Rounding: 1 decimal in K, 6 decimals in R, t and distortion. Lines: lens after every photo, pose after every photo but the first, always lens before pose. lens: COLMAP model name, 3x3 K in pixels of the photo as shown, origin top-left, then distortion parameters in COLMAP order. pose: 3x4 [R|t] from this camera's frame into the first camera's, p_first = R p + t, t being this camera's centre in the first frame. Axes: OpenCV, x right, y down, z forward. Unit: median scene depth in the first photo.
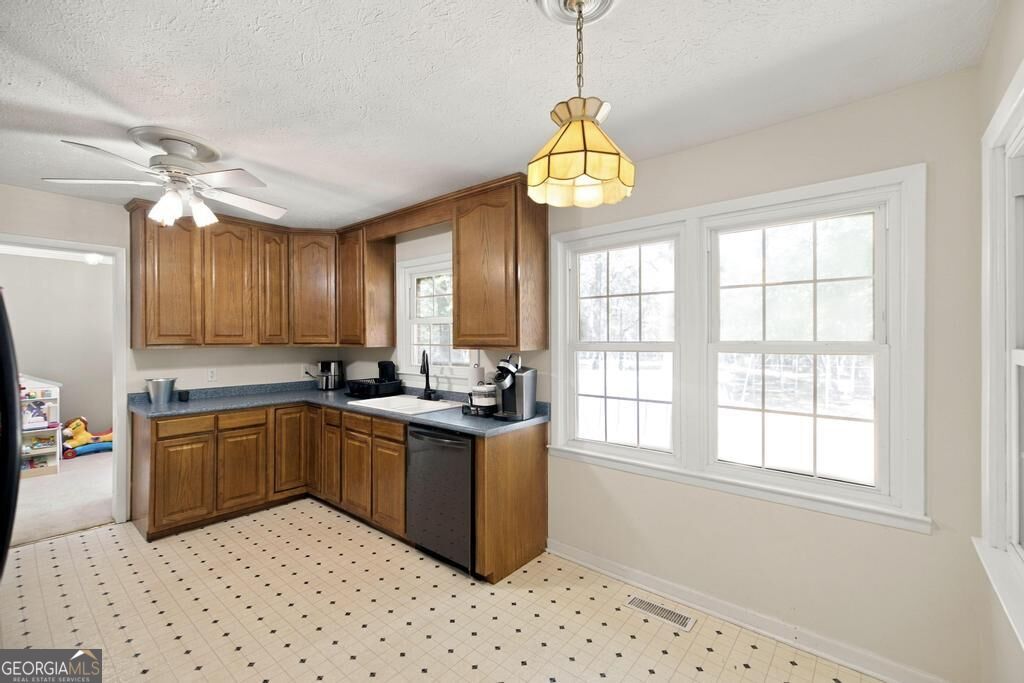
lens RADIAL K [[432.9, 0, 512.0], [0, 432.9, 341.5], [0, 0, 1]] dist [0.003413, 0.000126]
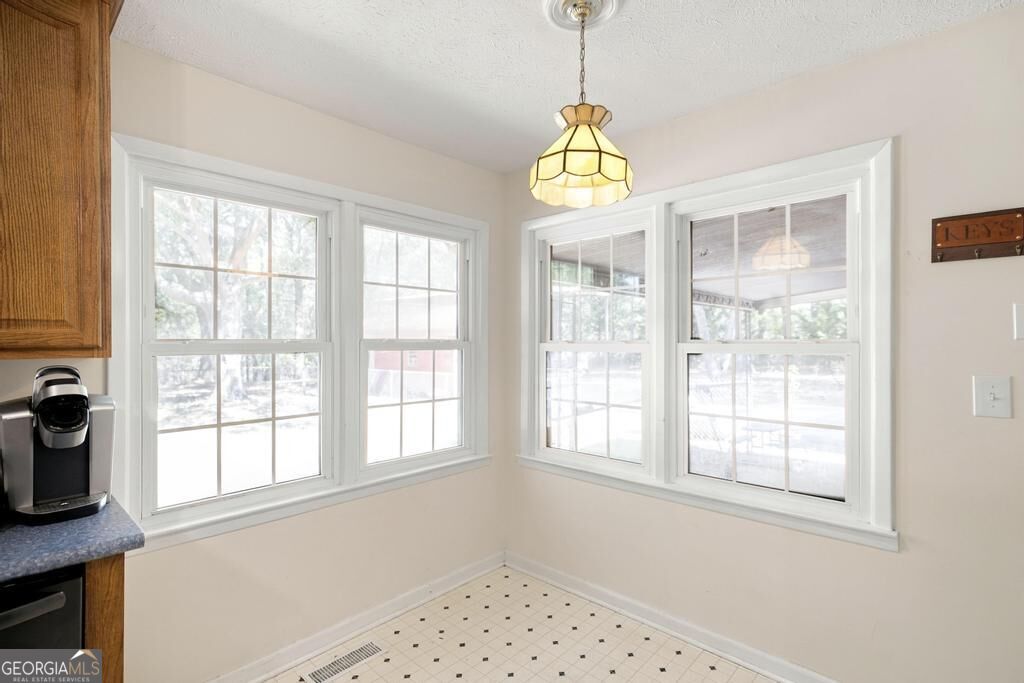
lens RADIAL K [[509.5, 0, 511.5], [0, 509.5, 345.5], [0, 0, 1]] dist [0.023174, 0.000315]
pose [[0.036865, -0.003487, 0.999314, -0.538583], [0.007568, 0.999966, 0.003210, 0.010167], [-0.999292, 0.007444, 0.036890, 0.542191]]
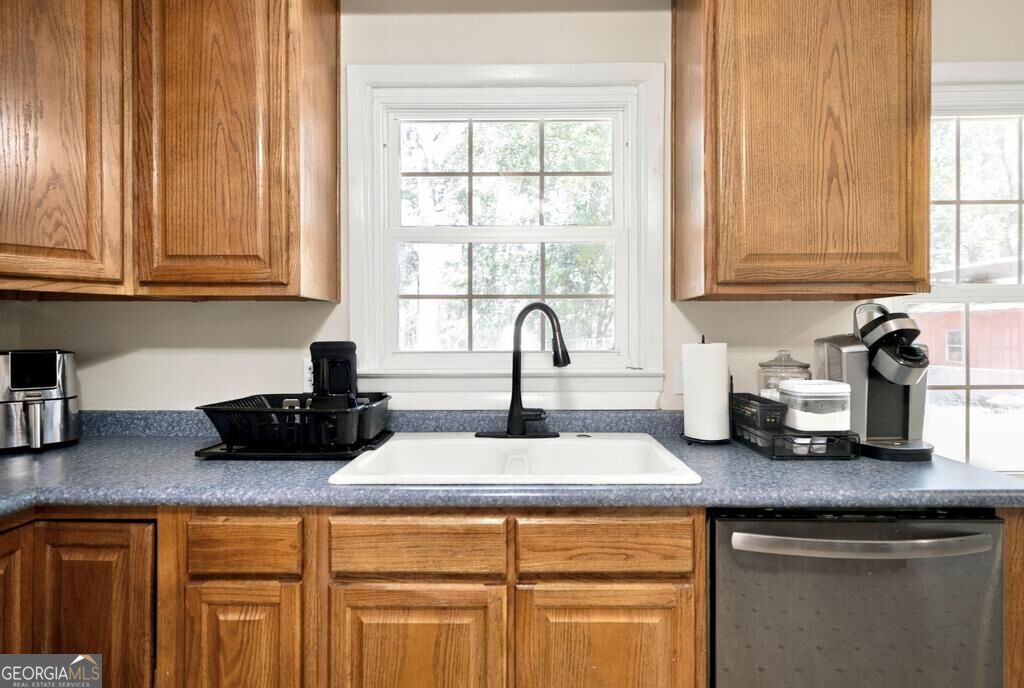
lens RADIAL K [[527.0, 0, 512.0], [0, 527.0, 344.0], [0, 0, 1]] dist [0.004258, 0.000890]
pose [[0.774376, -0.003301, 0.632717, -0.647234], [0.007039, 0.999969, -0.003397, 0.072165], [-0.632687, 0.007084, 0.774376, 0.857641]]
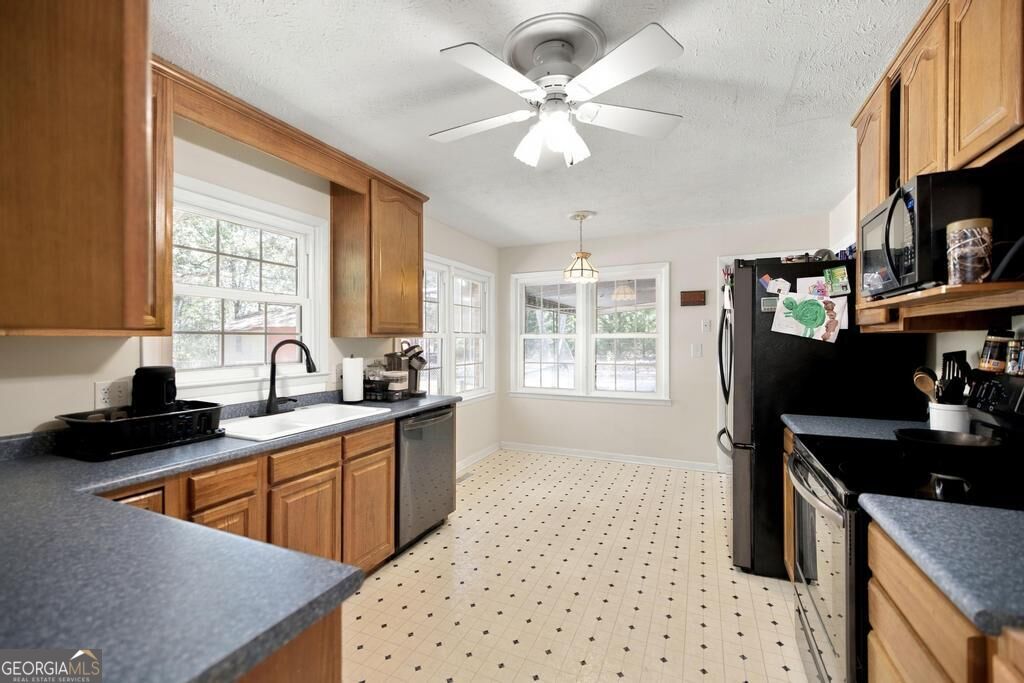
lens RADIAL K [[432.9, 0, 512.0], [0, 432.9, 341.5], [0, 0, 1]] dist [0.003413, 0.000126]
pose [[-0.277376, -0.001865, 0.960760, -1.256119], [0.012167, 0.999911, 0.005453, 0.028748], [-0.960684, 0.013202, -0.277329, 1.100804]]
